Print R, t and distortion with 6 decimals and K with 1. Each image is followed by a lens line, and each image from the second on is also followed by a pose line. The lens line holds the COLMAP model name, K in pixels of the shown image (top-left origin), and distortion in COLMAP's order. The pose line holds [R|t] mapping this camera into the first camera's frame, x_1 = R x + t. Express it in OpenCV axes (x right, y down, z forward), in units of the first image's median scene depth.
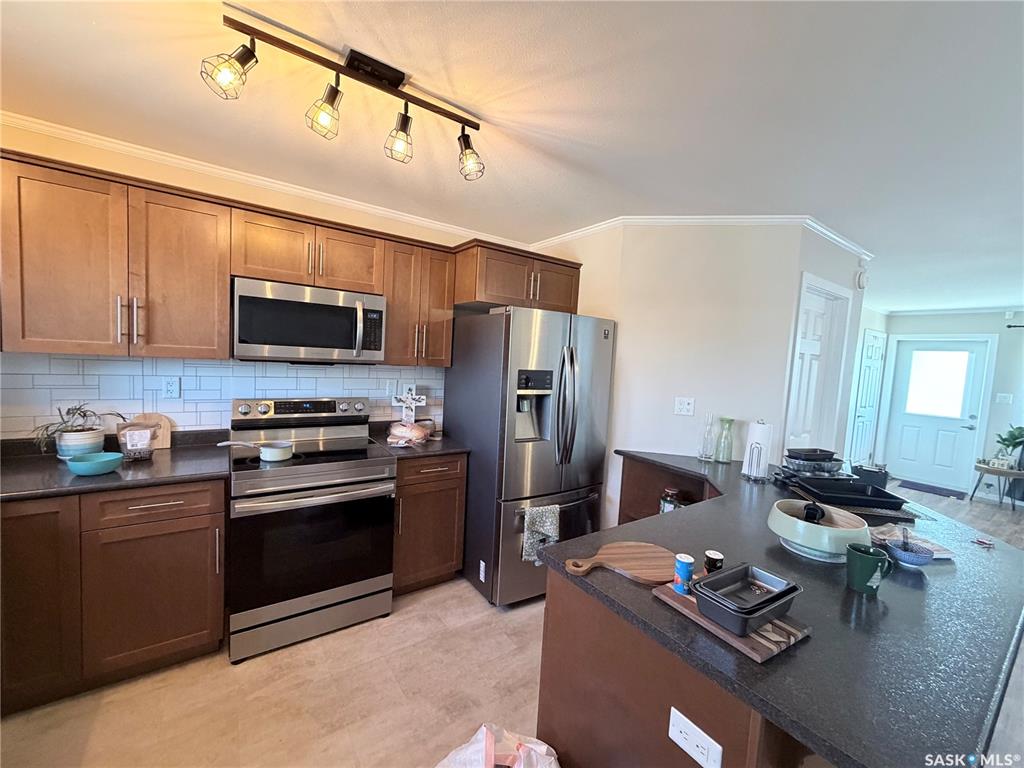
lens RADIAL K [[407.4, 0, 507.9], [0, 407.4, 384.7], [0, 0, 1]] dist [0.000296, 0.000418]
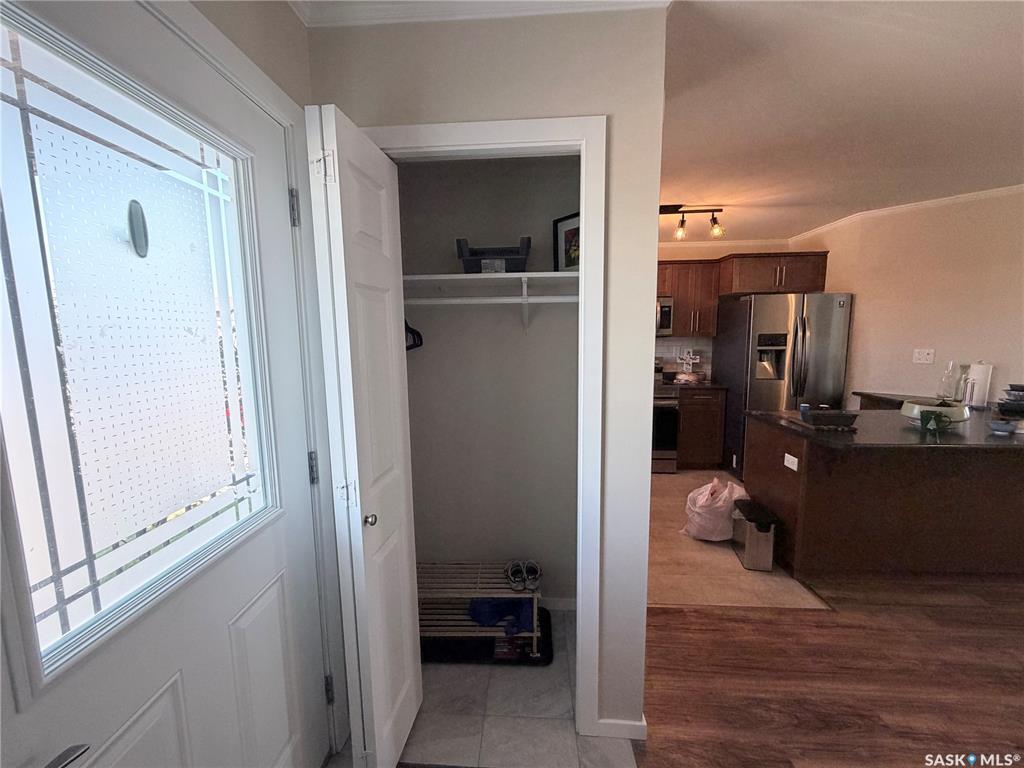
lens RADIAL K [[407.4, 0, 508.6], [0, 407.4, 385.7], [0, 0, 1]] dist [0.000296, 0.000418]
pose [[0.781355, 0.013900, -0.623932, 0.229695], [0.012374, 0.999210, 0.037756, 0.082120], [0.623964, -0.037222, 0.780566, -0.770807]]
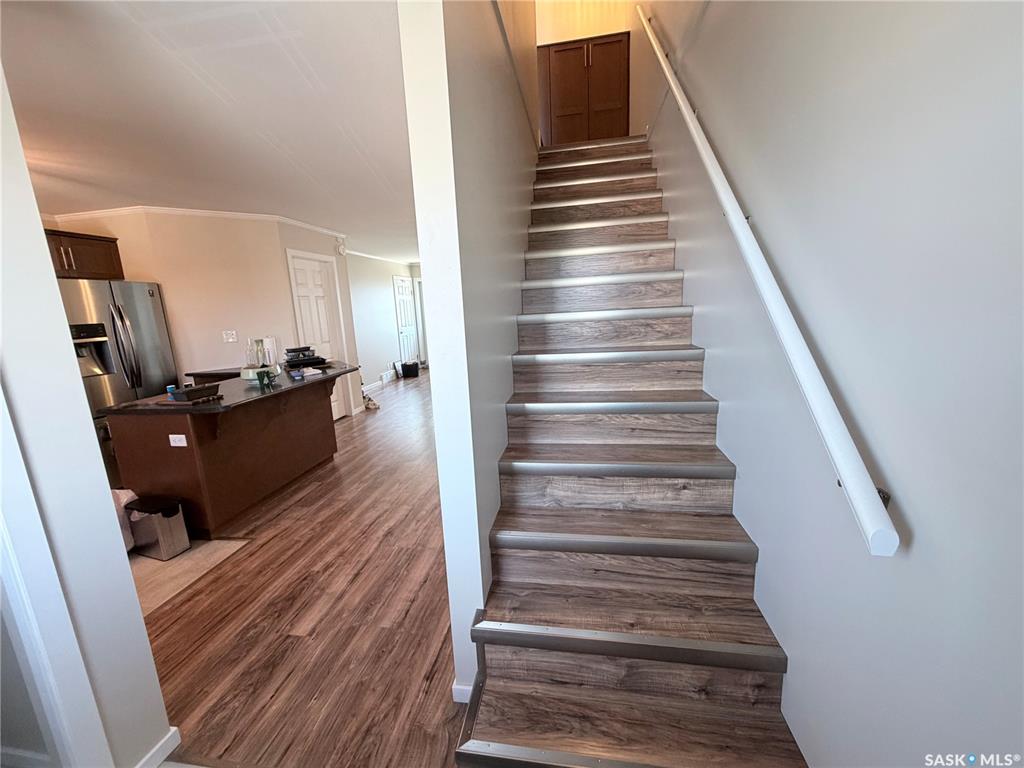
lens RADIAL K [[407.4, 0, 509.6], [0, 407.4, 383.1], [0, 0, 1]] dist [0.000296, 0.000418]
pose [[0.696087, -0.223218, 0.682376, 0.074042], [0.138467, 0.974336, 0.177474, 0.101976], [-0.704478, -0.029051, 0.709131, -0.897385]]
